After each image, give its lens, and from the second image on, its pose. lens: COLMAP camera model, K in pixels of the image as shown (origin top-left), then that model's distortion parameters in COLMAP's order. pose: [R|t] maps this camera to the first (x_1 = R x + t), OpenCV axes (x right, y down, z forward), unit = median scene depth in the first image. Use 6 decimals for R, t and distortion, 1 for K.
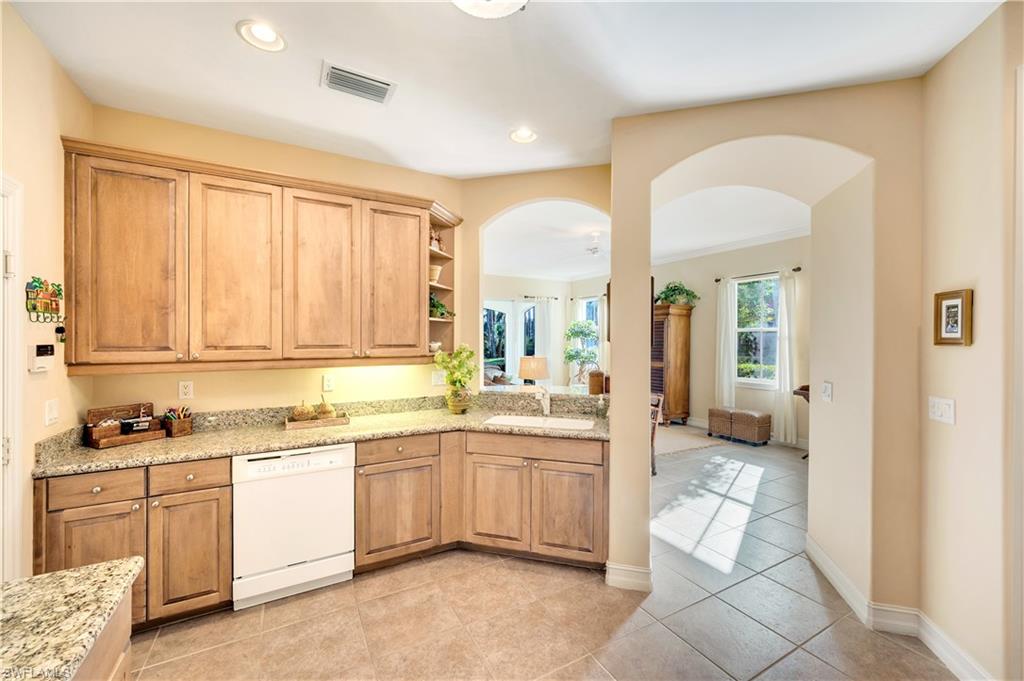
lens RADIAL K [[400.4, 0, 515.1], [0, 400.4, 340.2], [0, 0, 1]] dist [-0.000945, 0.001614]
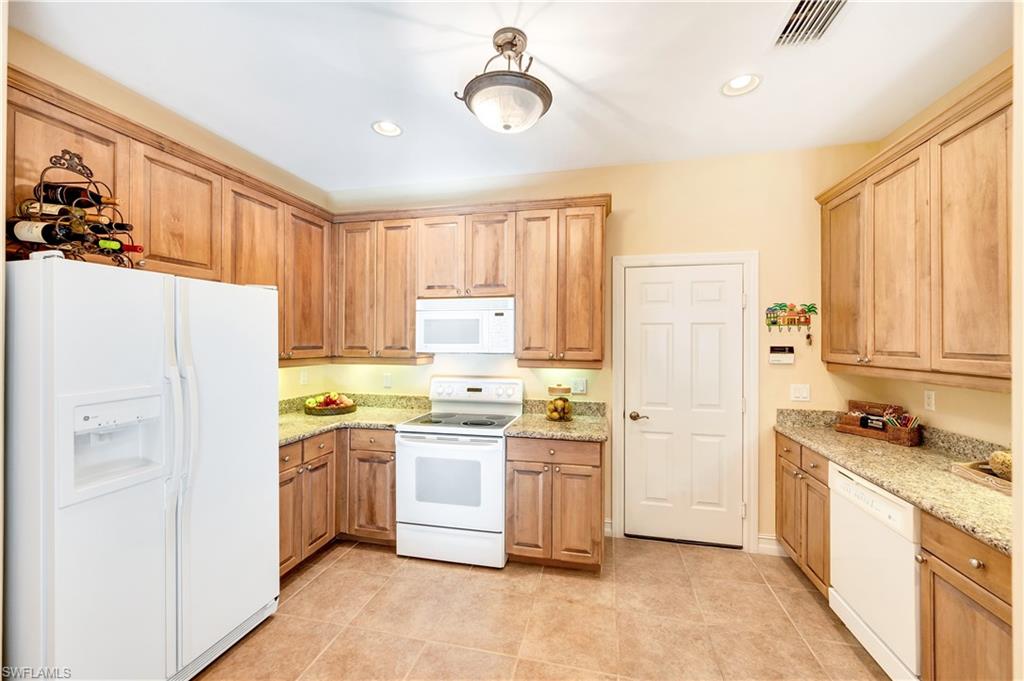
lens RADIAL K [[400.4, 0, 514.1], [0, 400.4, 339.2], [0, 0, 1]] dist [-0.000945, 0.001614]
pose [[-0.662135, -0.007658, -0.749345, 0.492173], [-0.010357, 0.999946, -0.001067, -0.002897], [0.749313, 0.007054, -0.662179, 0.923815]]
